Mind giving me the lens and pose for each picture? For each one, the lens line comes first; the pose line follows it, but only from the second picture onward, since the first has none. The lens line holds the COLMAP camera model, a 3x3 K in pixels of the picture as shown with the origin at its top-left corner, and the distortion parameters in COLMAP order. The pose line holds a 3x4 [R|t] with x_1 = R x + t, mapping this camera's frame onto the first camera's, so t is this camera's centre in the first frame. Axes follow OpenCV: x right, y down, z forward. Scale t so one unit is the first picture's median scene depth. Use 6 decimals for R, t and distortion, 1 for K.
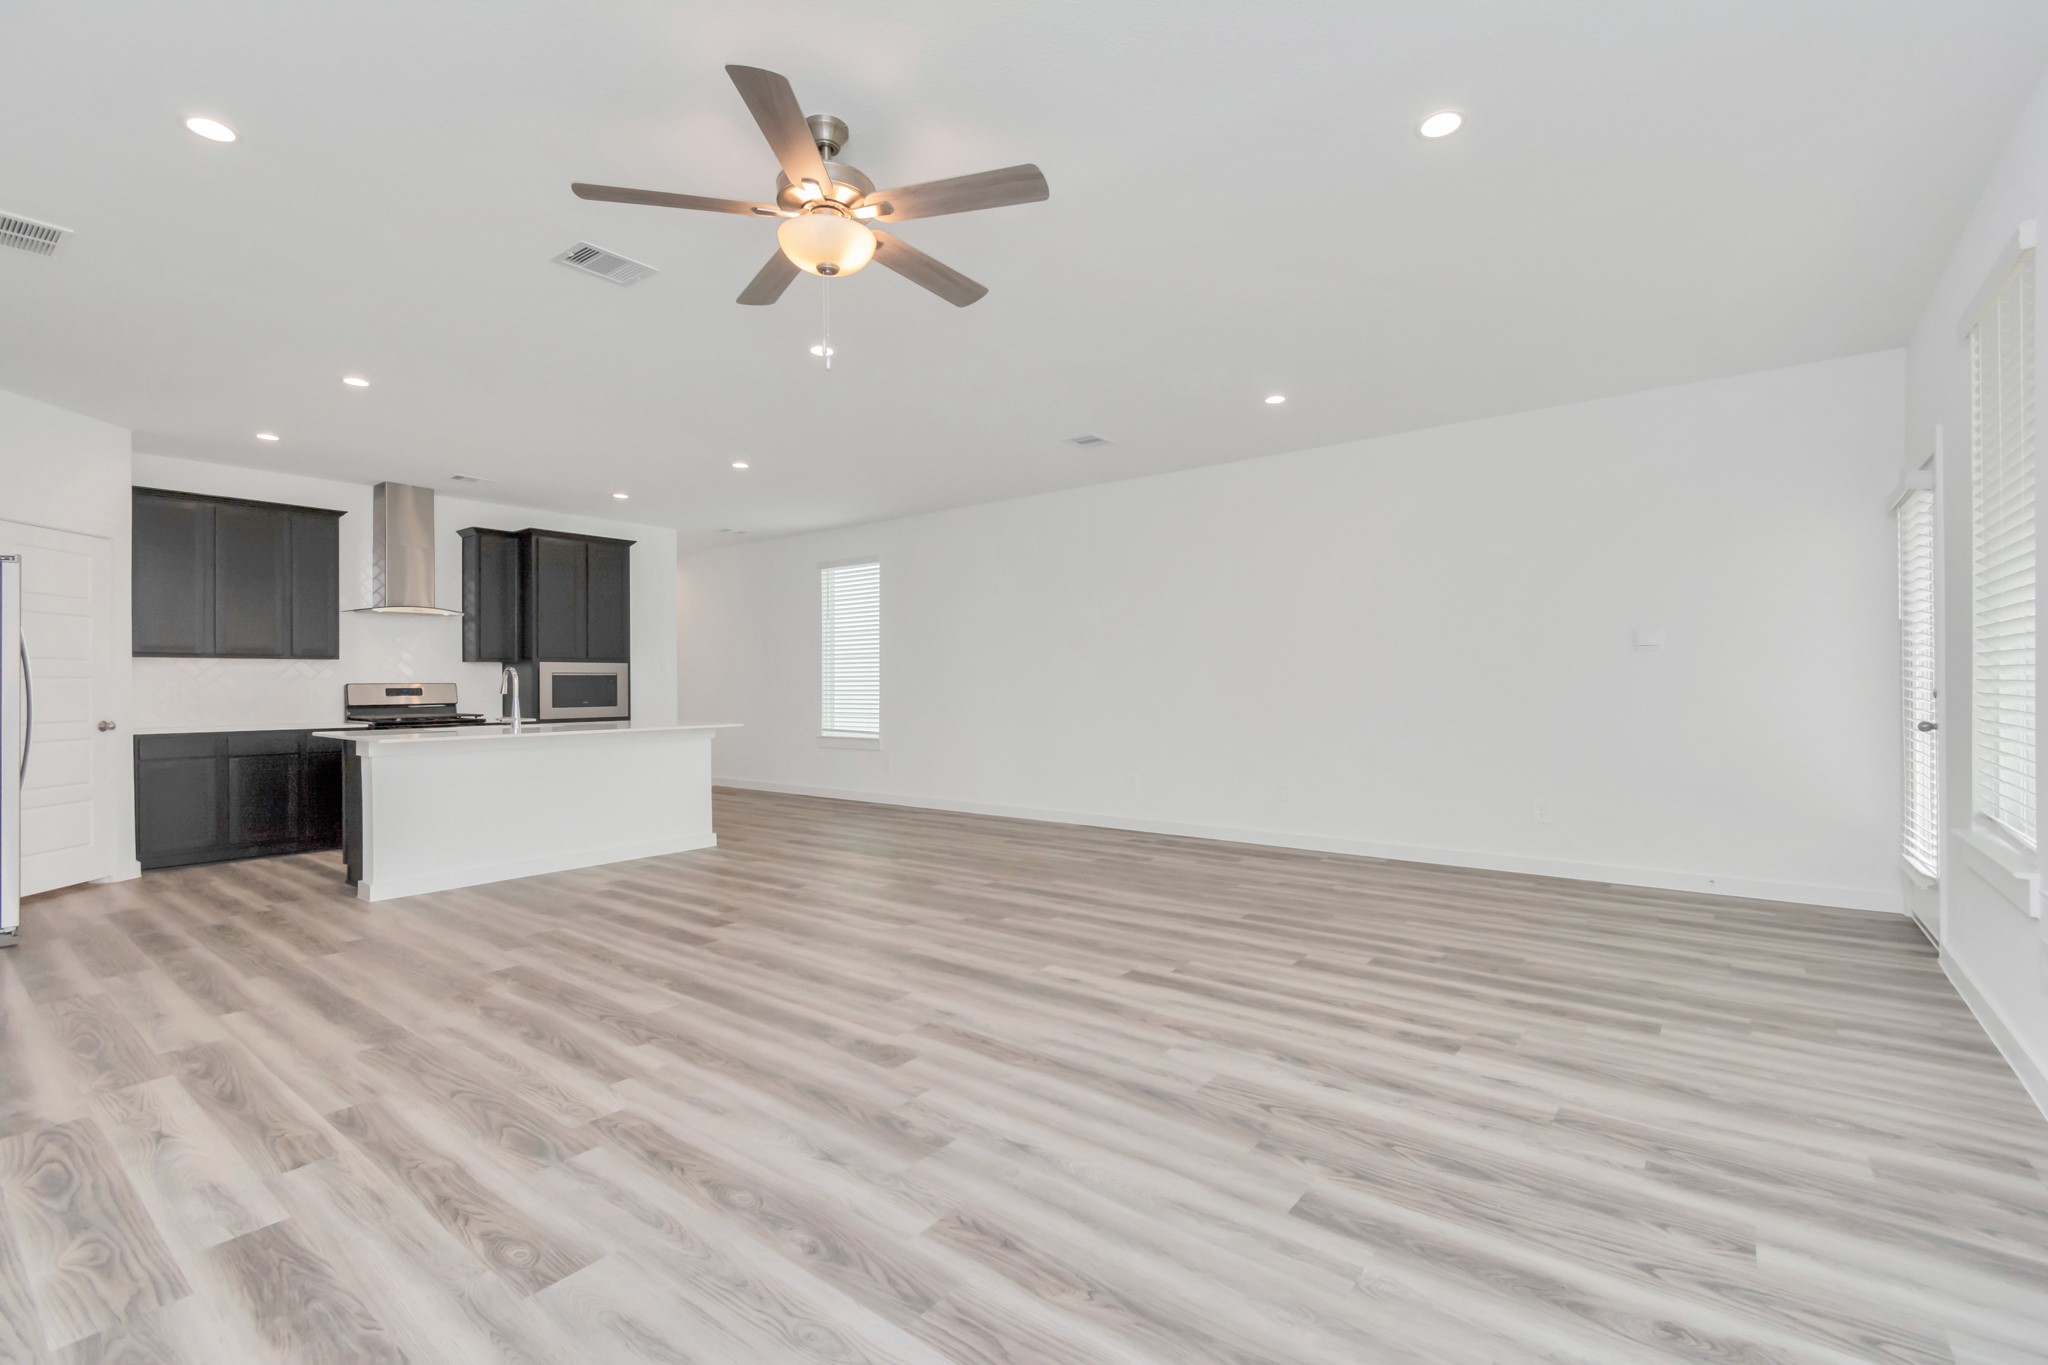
lens RADIAL K [[929.7, 0, 1069.0], [0, 929.7, 672.5], [0, 0, 1]] dist [0.001208, 0.000218]
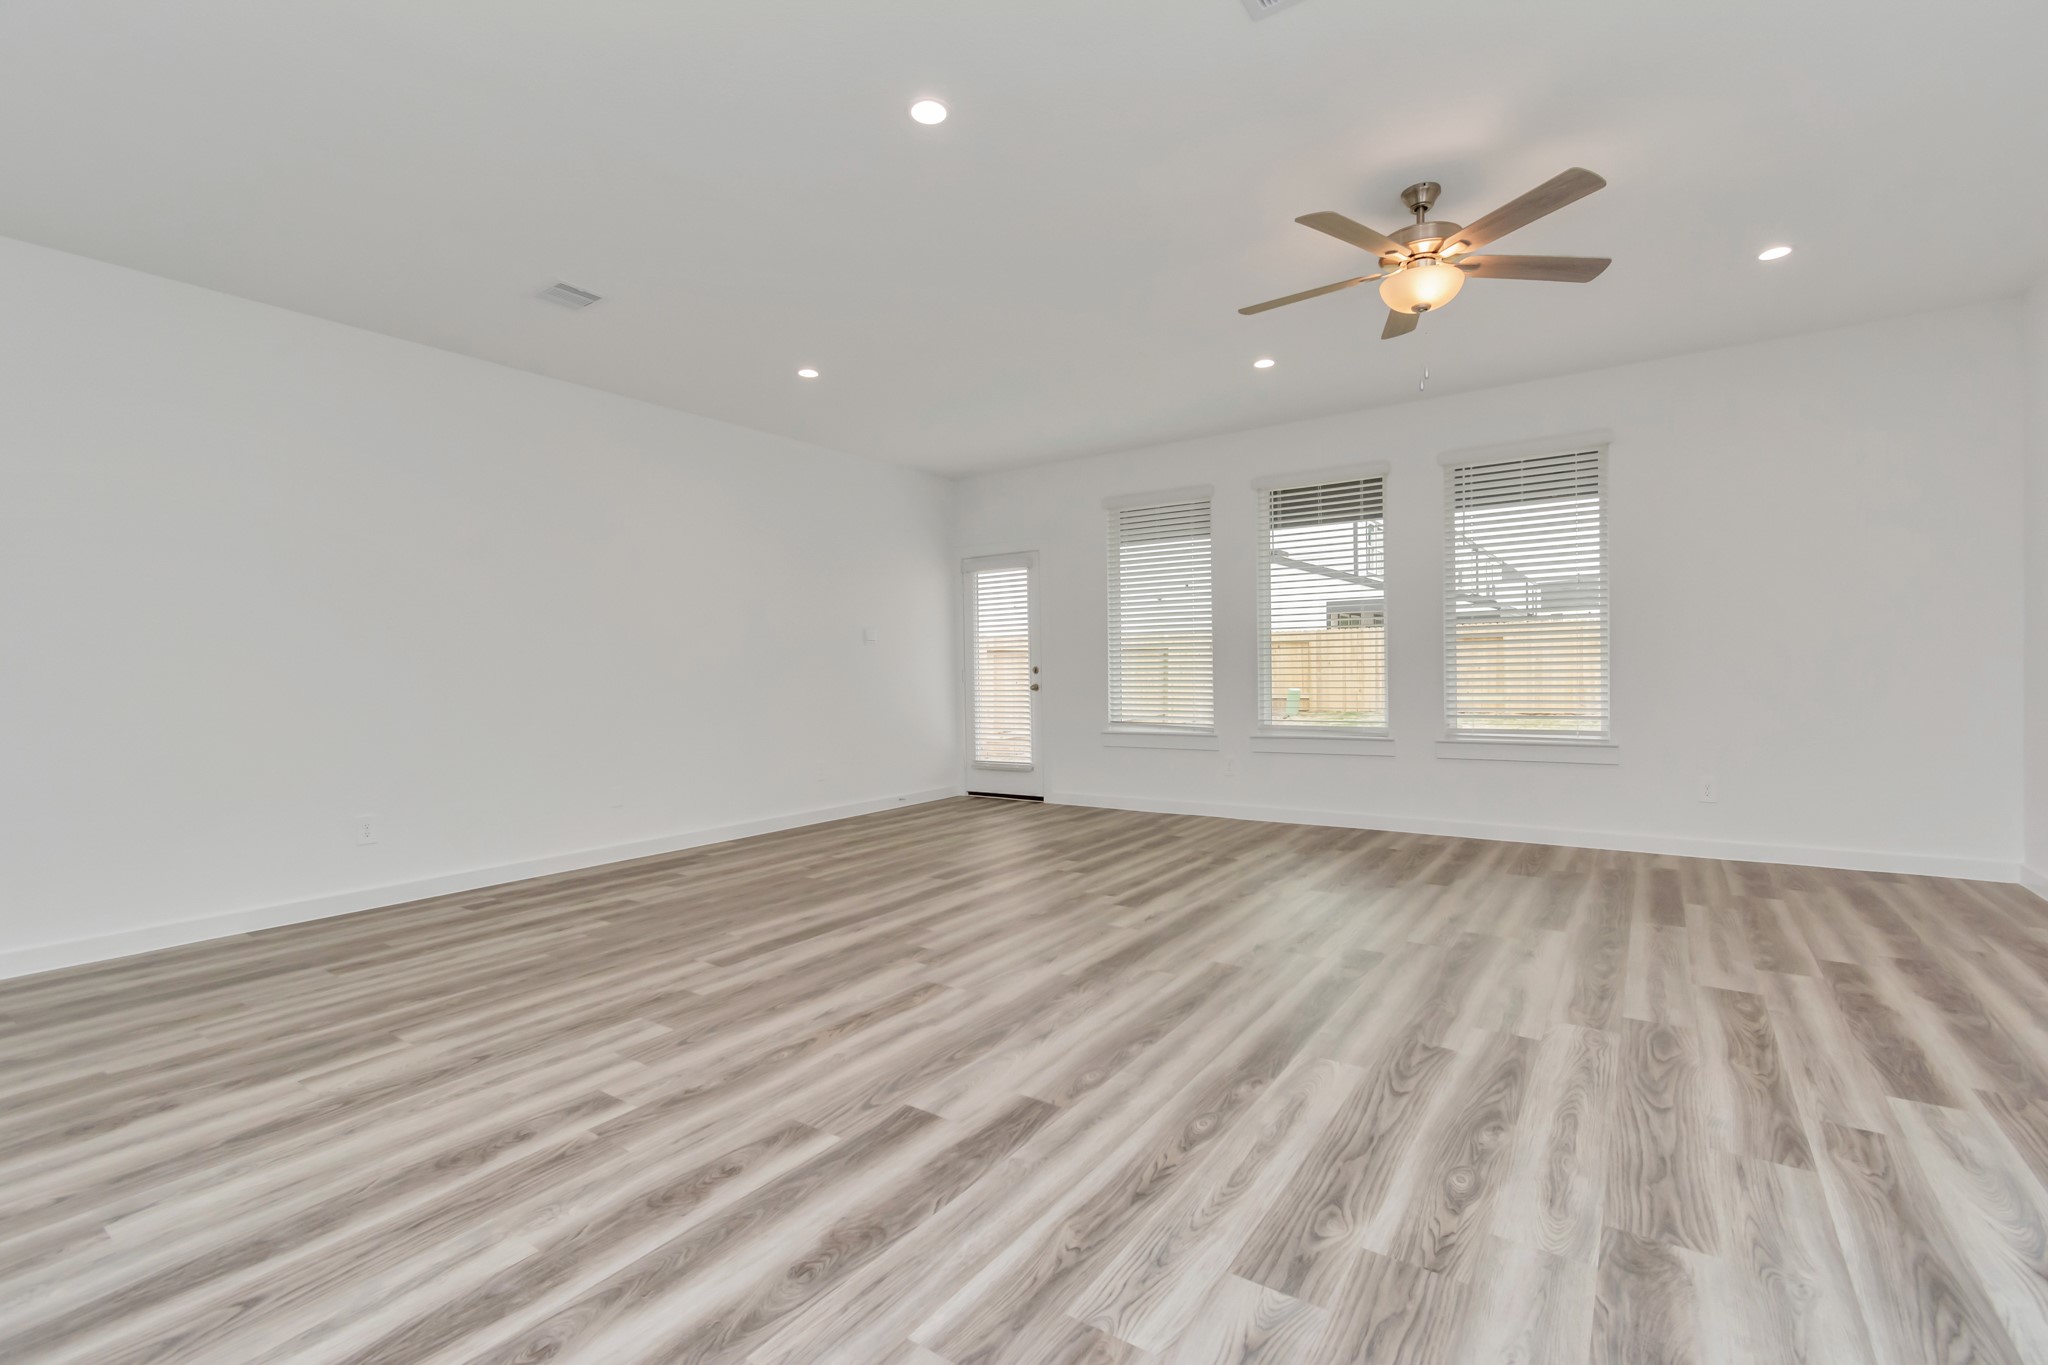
lens RADIAL K [[929.7, 0, 1024.6], [0, 929.7, 673.2], [0, 0, 1]] dist [0.001208, 0.000218]
pose [[-0.056266, 0.006994, 0.998391, -1.367782], [0.005319, 0.999963, -0.006705, 0.054767], [-0.998402, 0.004933, -0.056301, 1.507567]]
